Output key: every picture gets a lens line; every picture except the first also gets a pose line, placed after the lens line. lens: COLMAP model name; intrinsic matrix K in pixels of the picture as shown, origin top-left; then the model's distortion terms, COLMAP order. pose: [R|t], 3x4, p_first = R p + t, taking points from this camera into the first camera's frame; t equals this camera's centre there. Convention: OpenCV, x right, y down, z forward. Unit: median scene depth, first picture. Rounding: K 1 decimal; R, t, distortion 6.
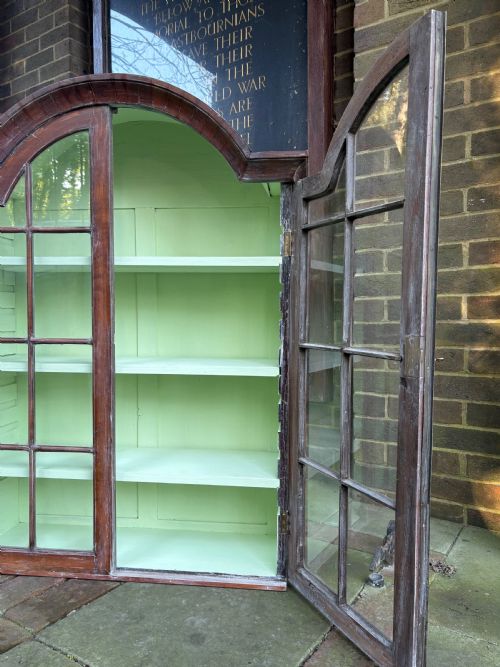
lens RADIAL K [[523.8, 0, 245.1], [0, 523.8, 338.3], [0, 0, 1]] dist [0.026754, -0.006114]
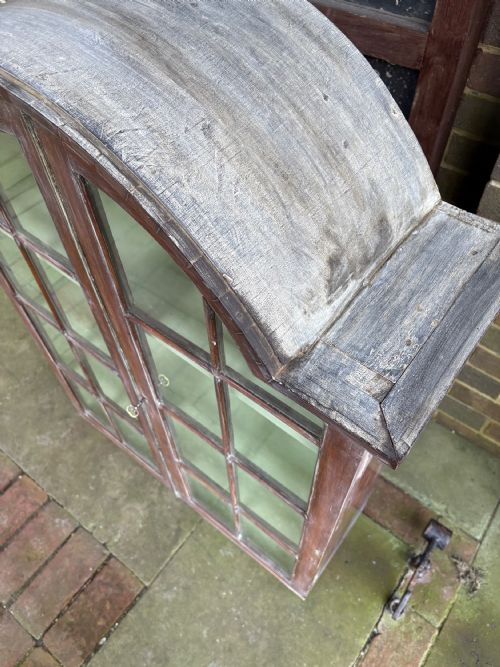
lens RADIAL K [[518.4, 0, 245.9], [0, 518.4, 336.1], [0, 0, 1]] dist [0.056964, -0.064111]
pose [[0.996971, 0.045738, -0.062898, 0.003304], [0.020496, 0.625642, 0.779841, -0.641949], [0.075020, -0.778769, 0.622809, 0.765555]]
